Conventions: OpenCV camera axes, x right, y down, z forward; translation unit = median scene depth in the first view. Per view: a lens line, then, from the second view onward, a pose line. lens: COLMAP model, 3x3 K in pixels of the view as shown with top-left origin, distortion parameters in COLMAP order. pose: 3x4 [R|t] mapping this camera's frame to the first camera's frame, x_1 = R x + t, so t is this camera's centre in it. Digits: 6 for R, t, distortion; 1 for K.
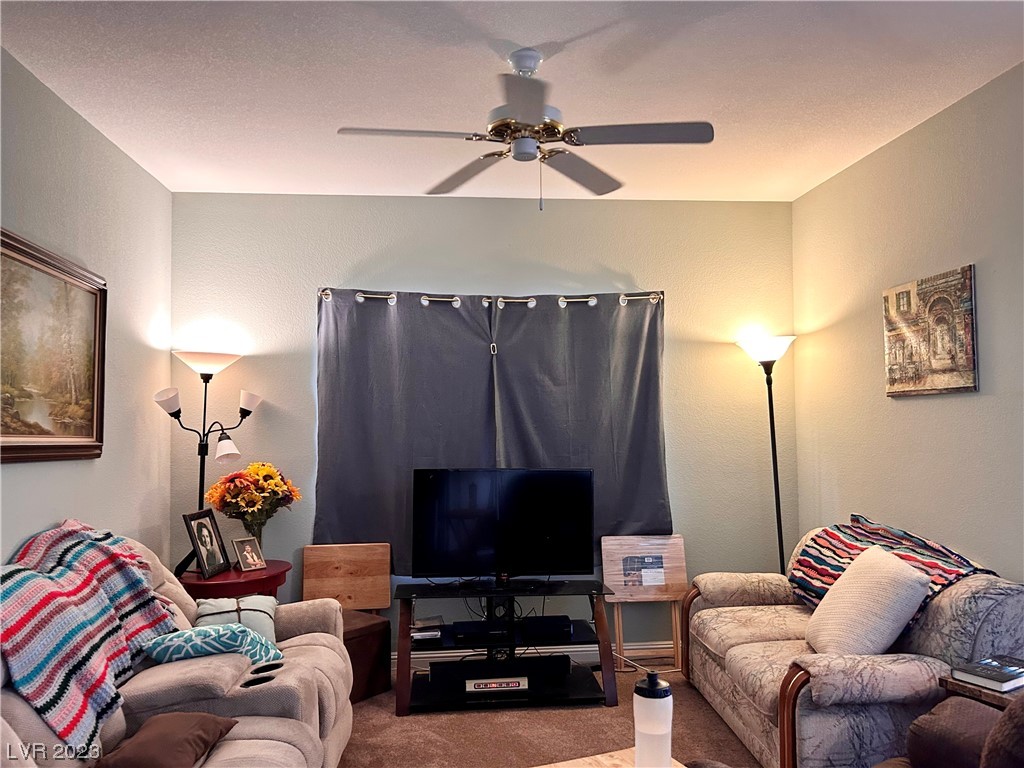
lens RADIAL K [[775.5, 0, 518.2], [0, 775.5, 381.2], [0, 0, 1]] dist [0.034493, -0.056821]
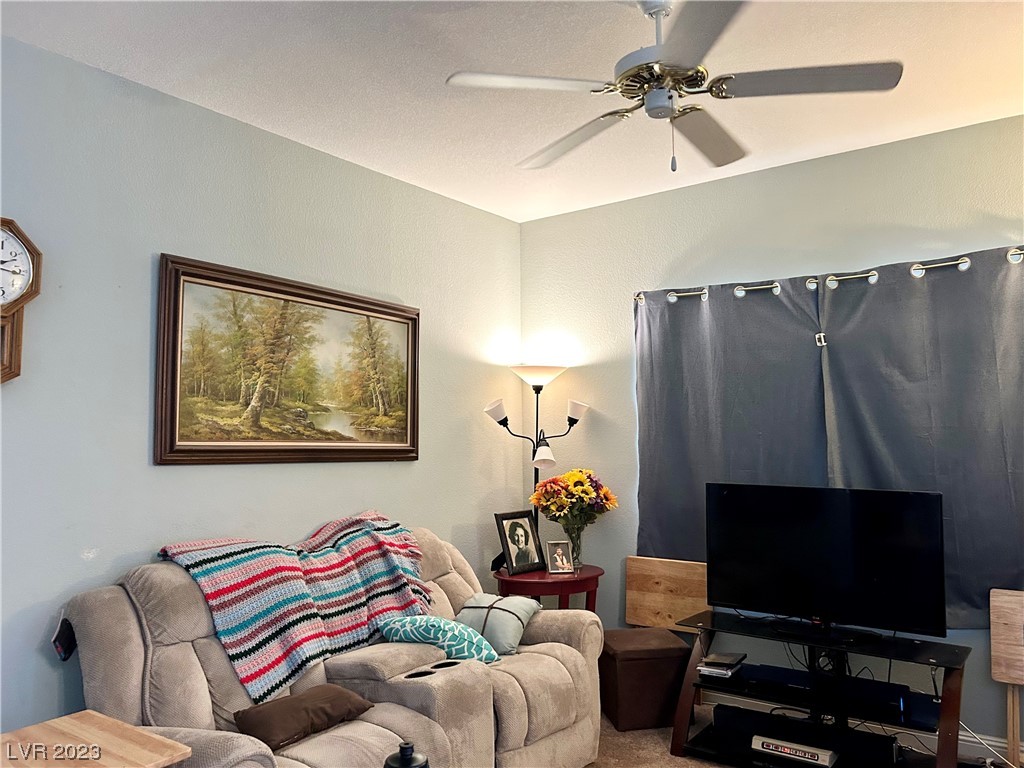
lens RADIAL K [[775.5, 0, 520.1], [0, 775.5, 383.7], [0, 0, 1]] dist [0.034493, -0.056821]
pose [[0.734741, -0.041988, -0.677047, 0.324823], [0.038218, 0.999059, -0.020483, 0.010291], [0.677270, -0.010826, 0.735655, 0.203773]]
